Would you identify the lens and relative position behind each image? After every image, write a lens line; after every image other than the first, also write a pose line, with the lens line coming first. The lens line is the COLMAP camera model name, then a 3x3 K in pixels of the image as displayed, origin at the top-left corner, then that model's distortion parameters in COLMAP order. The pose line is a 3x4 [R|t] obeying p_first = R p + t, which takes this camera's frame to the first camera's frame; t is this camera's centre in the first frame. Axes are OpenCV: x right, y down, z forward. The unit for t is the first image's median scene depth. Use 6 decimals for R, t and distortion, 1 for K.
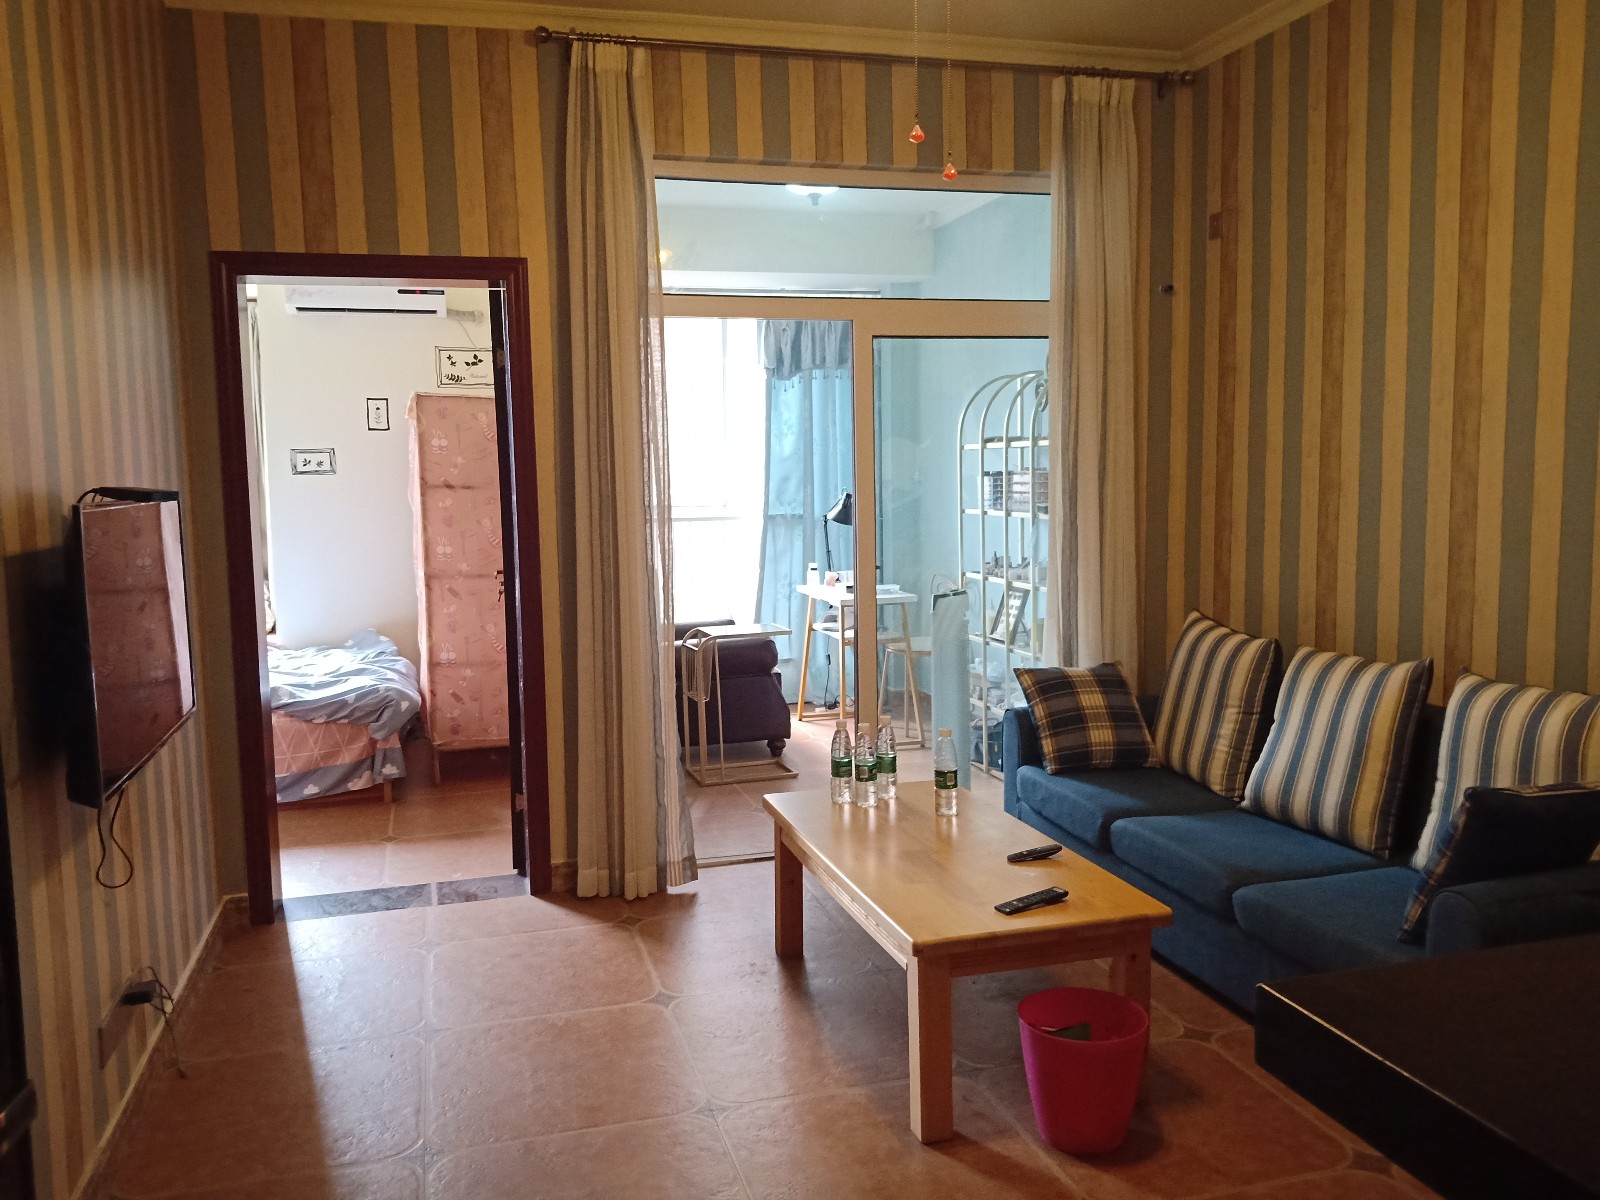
lens RADIAL K [[1266.3, 0, 796.9], [0, 1266.3, 600.4], [0, 0, 1]] dist [0.011983, 0.005757]
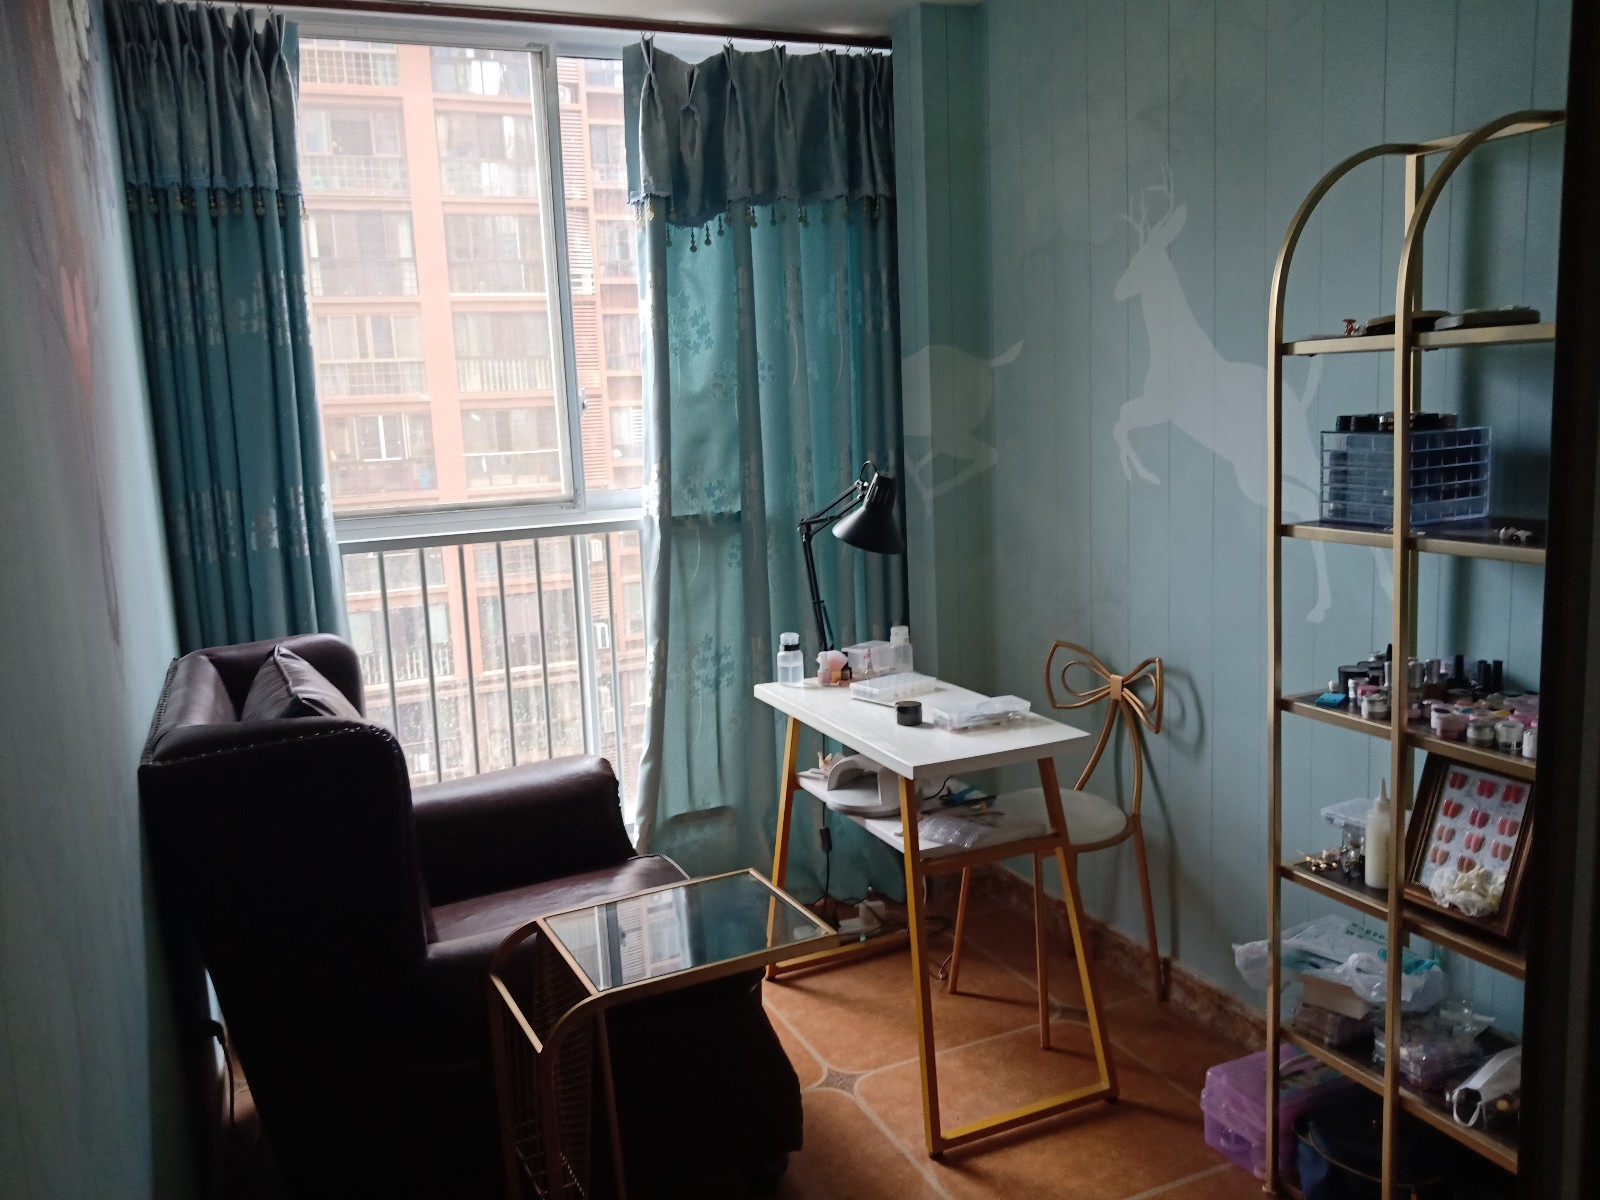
lens RADIAL K [[1266.3, 0, 803.3], [0, 1266.3, 600.4], [0, 0, 1]] dist [0.011983, 0.005757]
pose [[0.988858, -0.049484, 0.140399, -0.058291], [0.042296, 0.997660, 0.053723, -0.086345], [-0.142729, -0.047186, 0.988636, 0.753254]]
